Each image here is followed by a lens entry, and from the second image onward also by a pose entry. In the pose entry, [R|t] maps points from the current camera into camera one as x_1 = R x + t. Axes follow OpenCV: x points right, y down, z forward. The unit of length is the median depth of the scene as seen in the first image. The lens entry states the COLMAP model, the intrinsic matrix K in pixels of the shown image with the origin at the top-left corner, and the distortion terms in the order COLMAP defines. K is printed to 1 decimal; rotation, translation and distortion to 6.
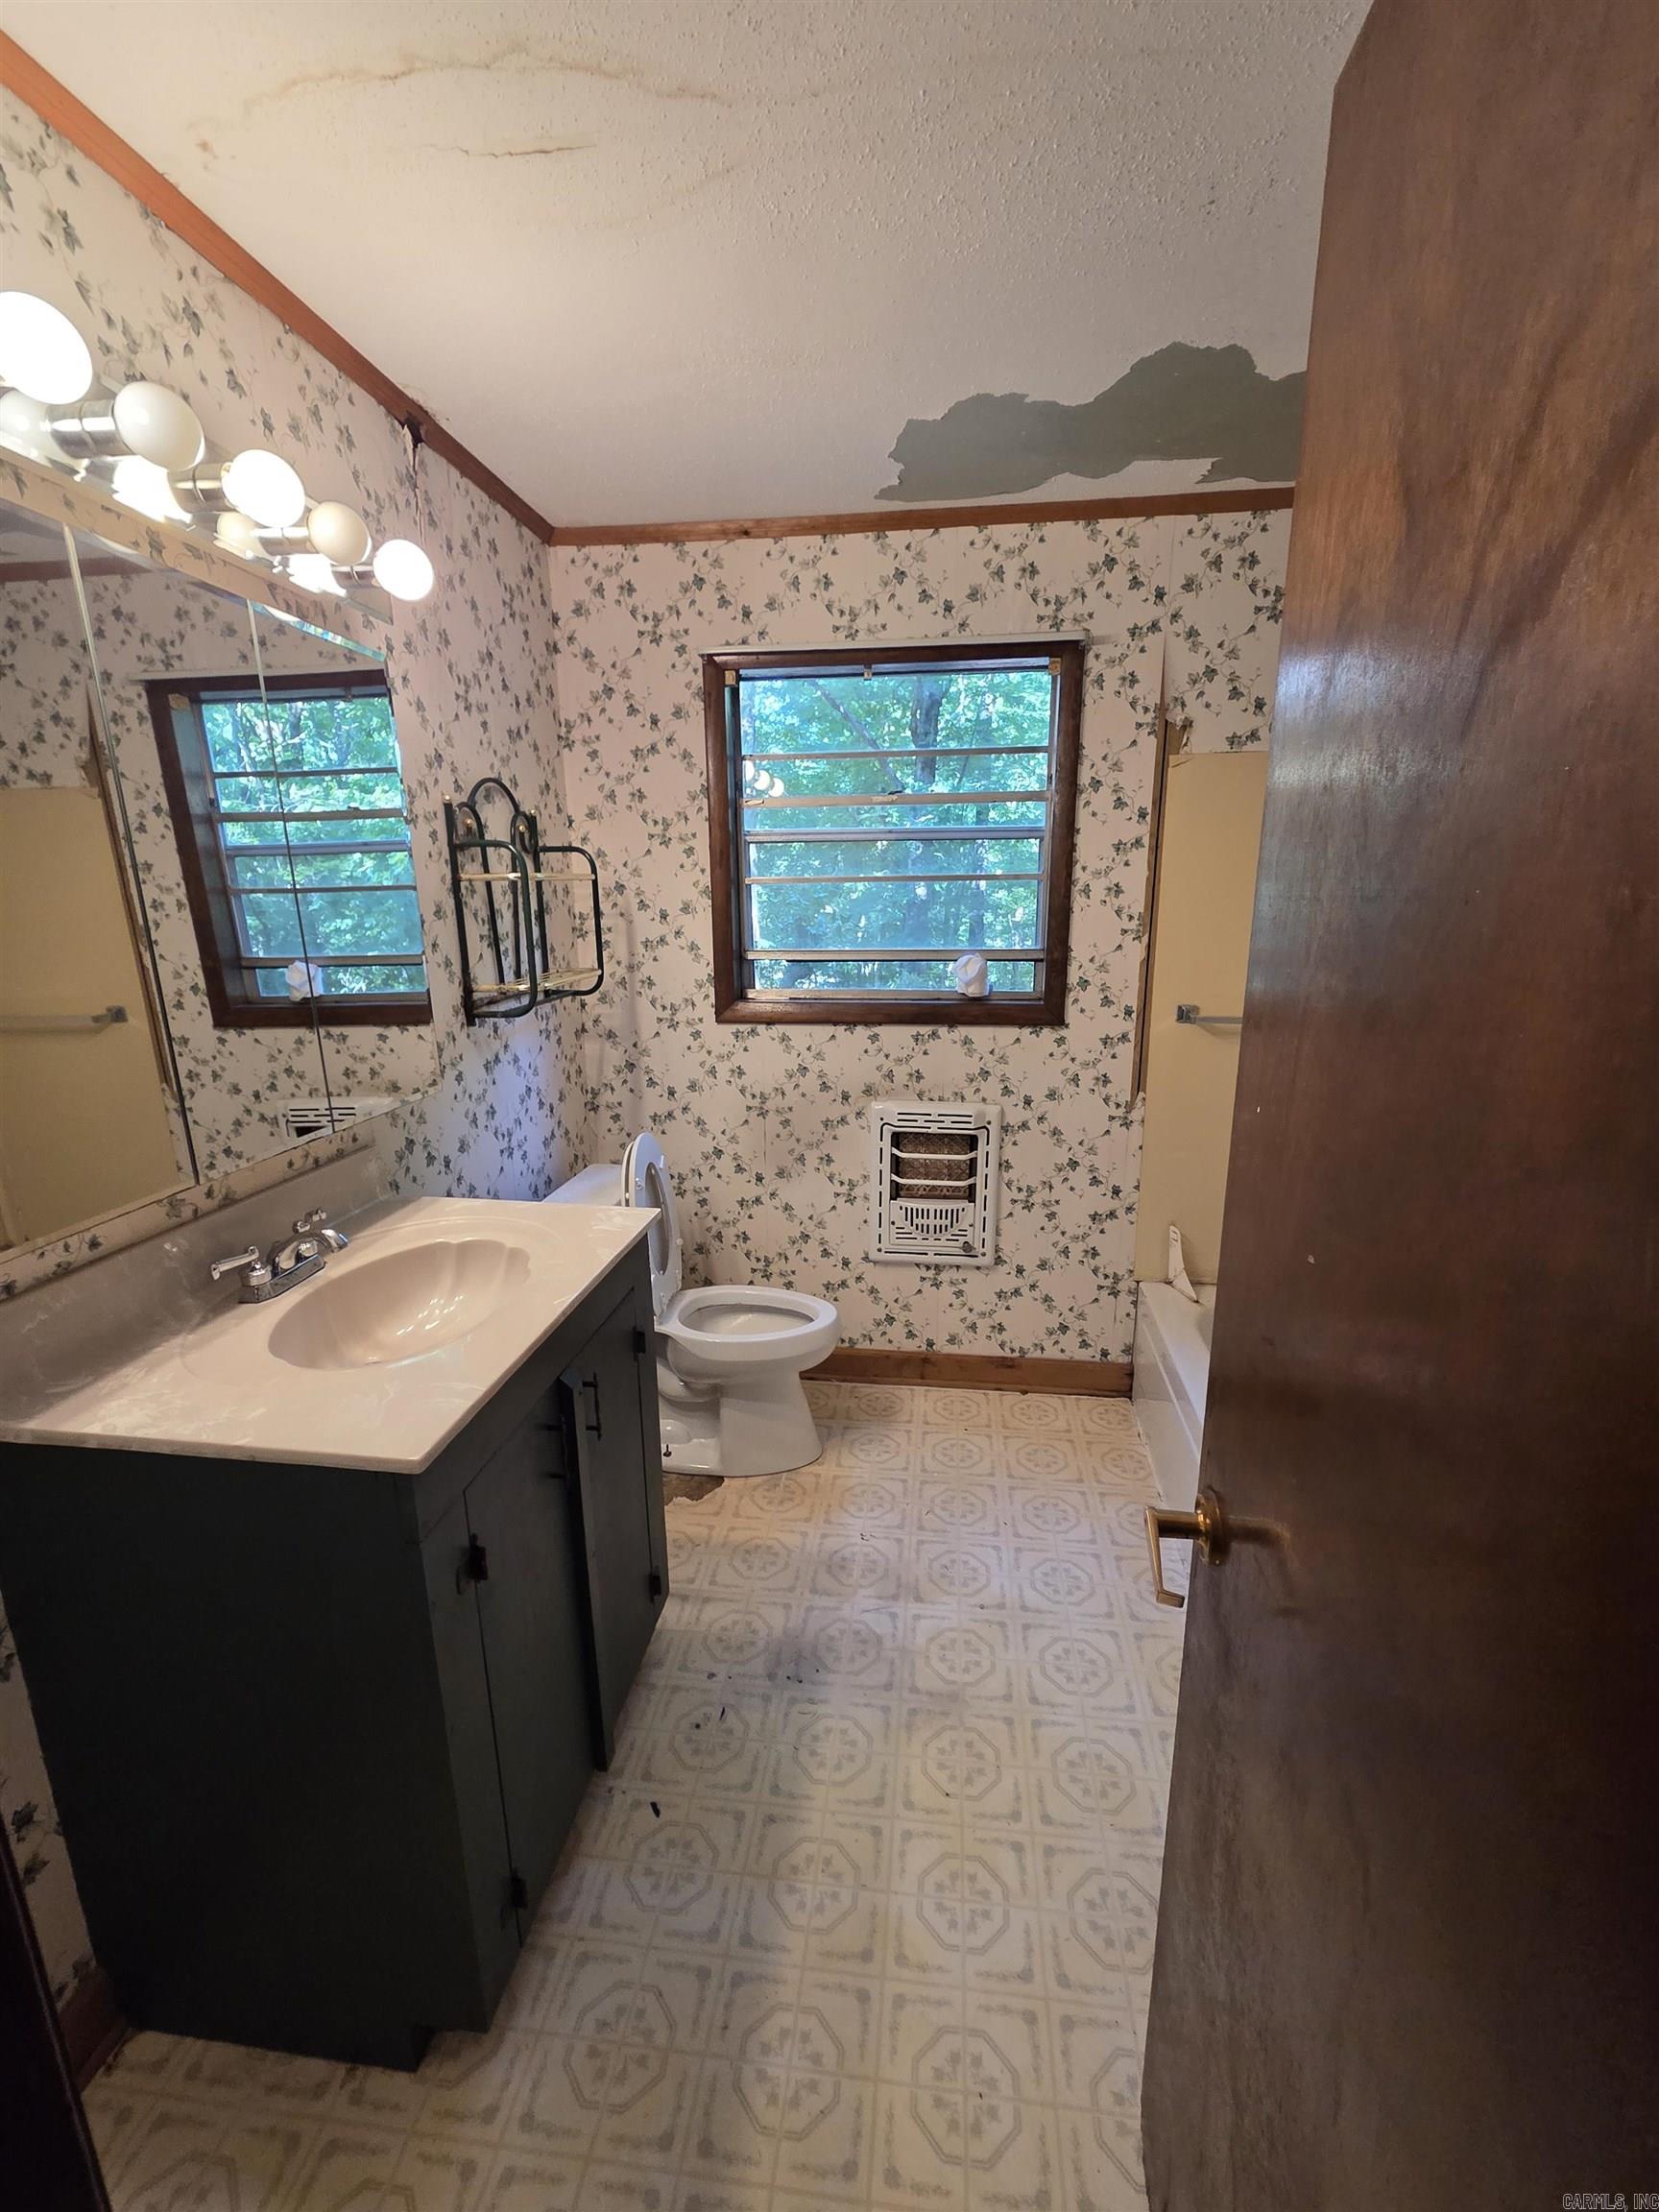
lens RADIAL K [[913.7, 0, 828.1], [0, 913.7, 1112.1], [0, 0, 1]] dist [0.004027, -0.000694]
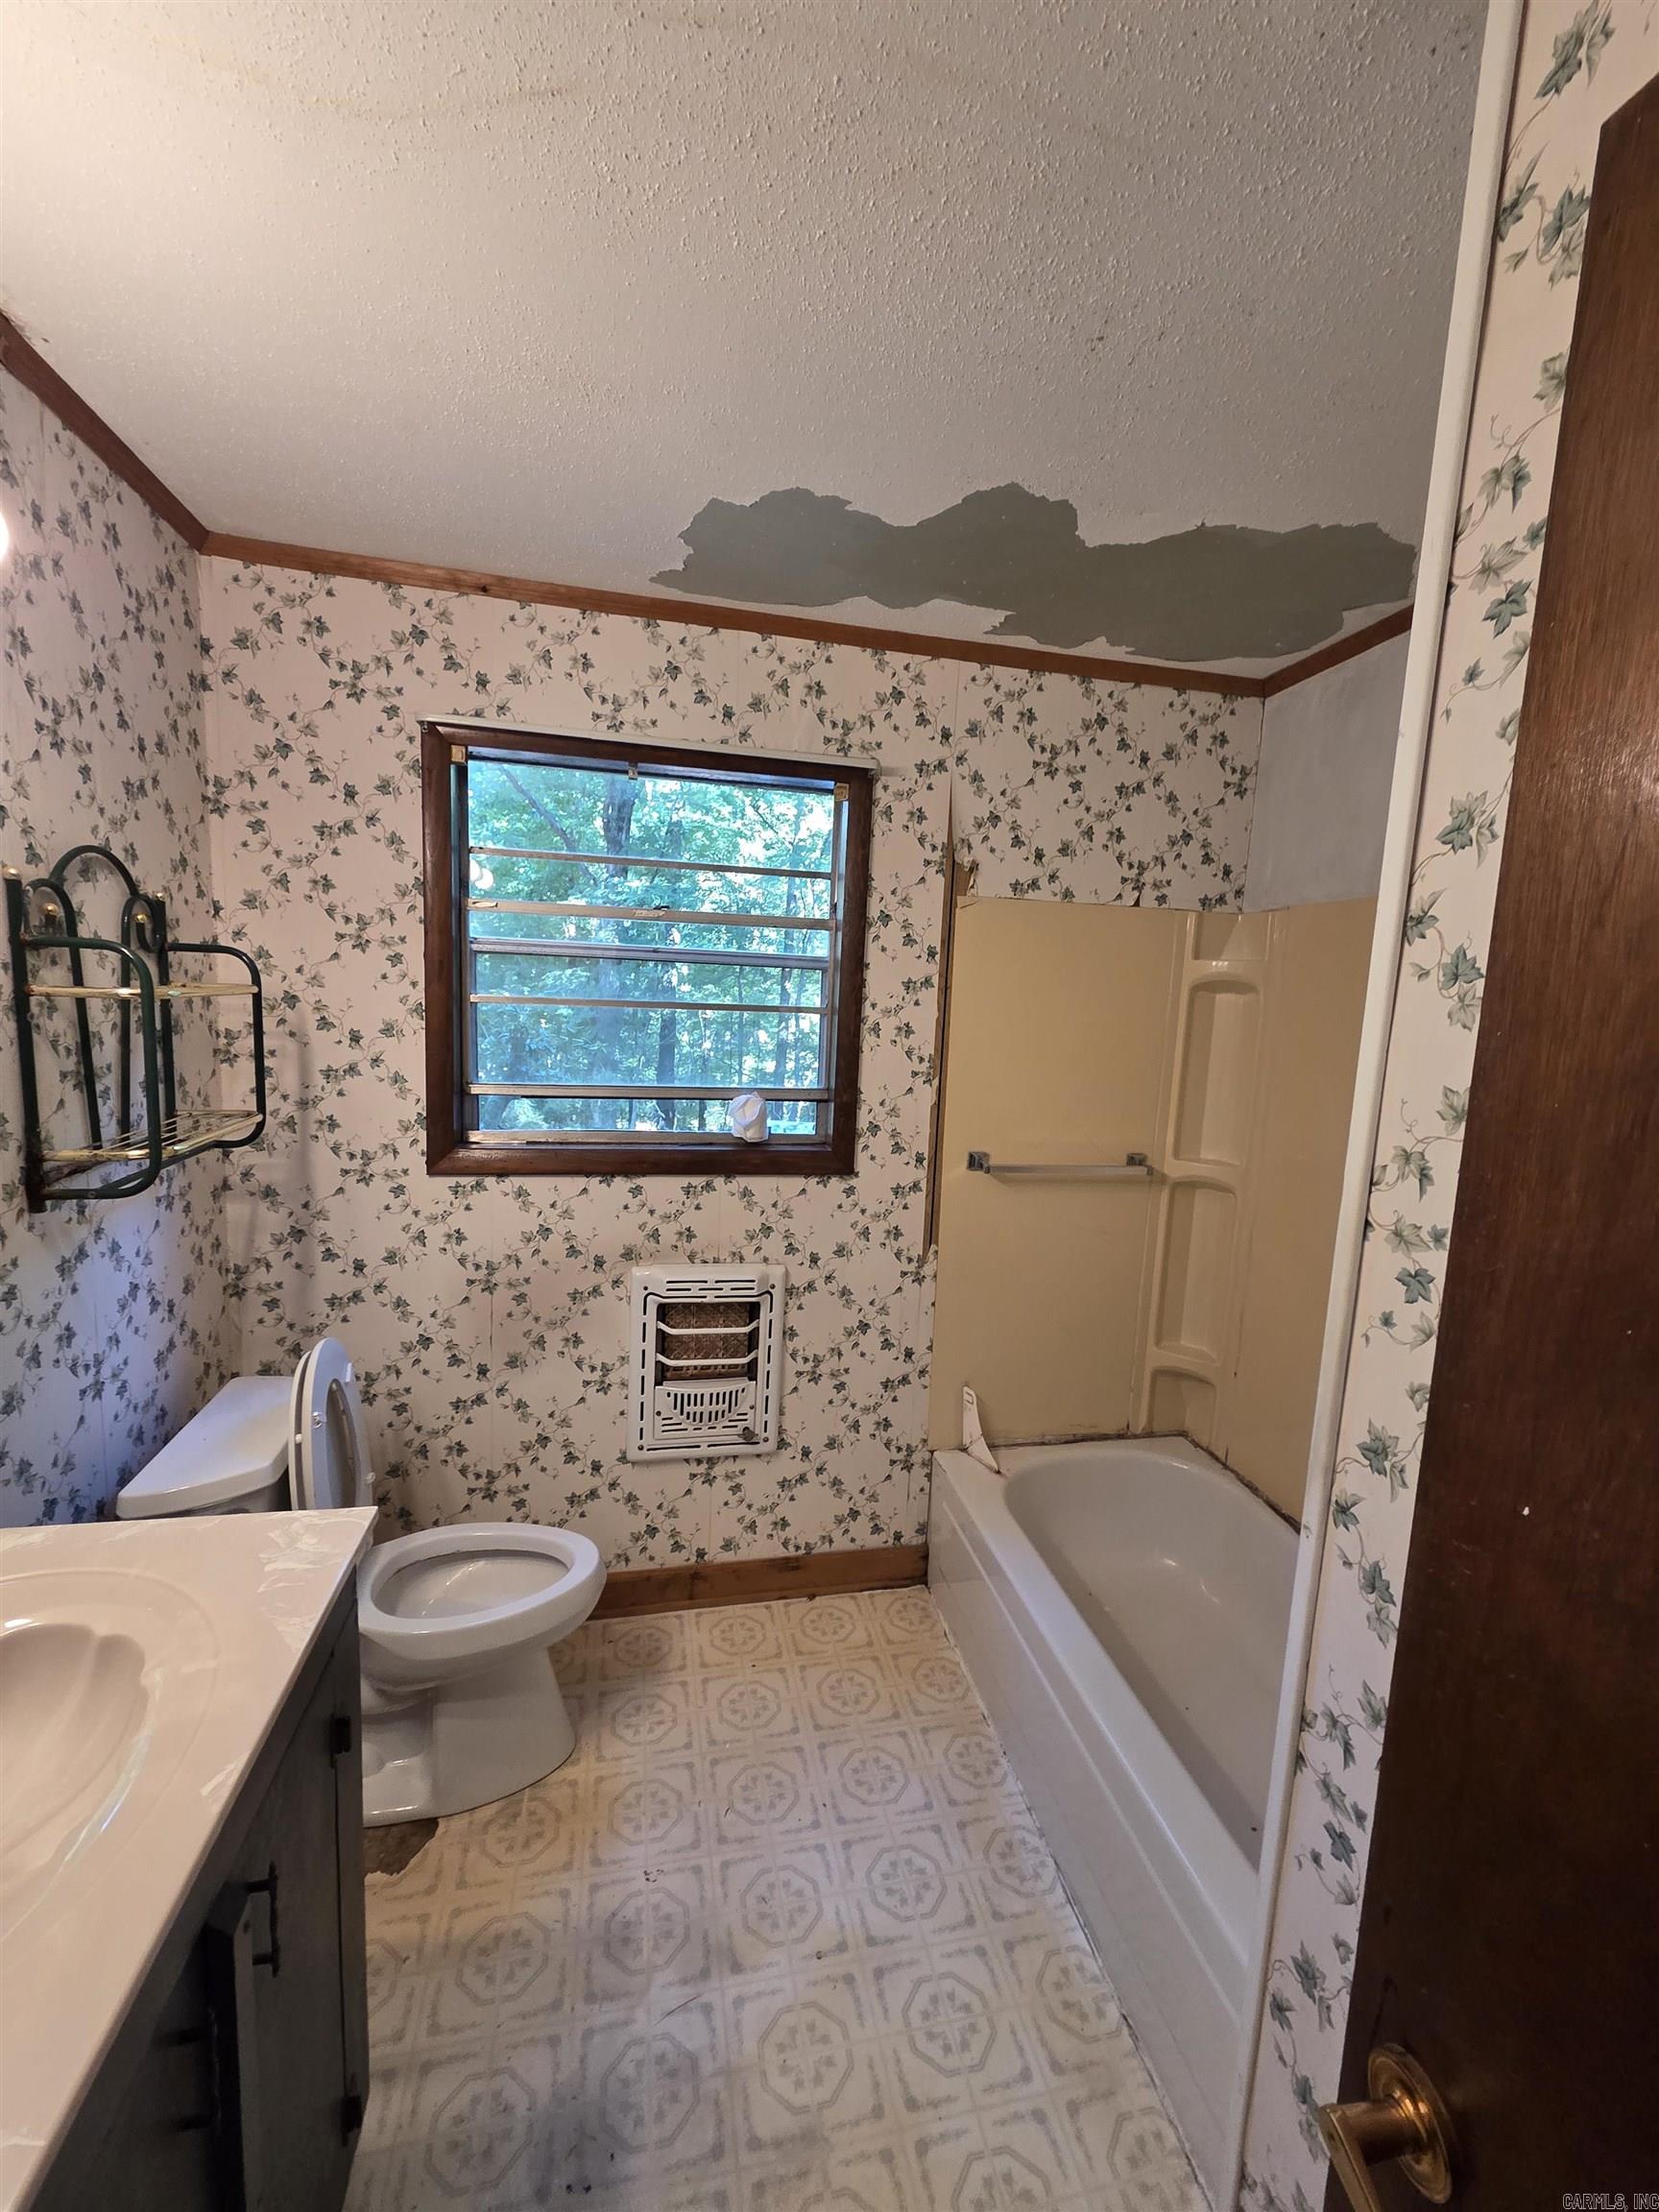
lens RADIAL K [[913.7, 0, 838.9], [0, 913.7, 1105.7], [0, 0, 1]] dist [0.004027, -0.000694]
pose [[0.937688, 0.005650, 0.347433, -0.072095], [0.030724, 0.994603, -0.099096, -0.076395], [-0.346118, 0.103596, 0.932454, 0.164029]]
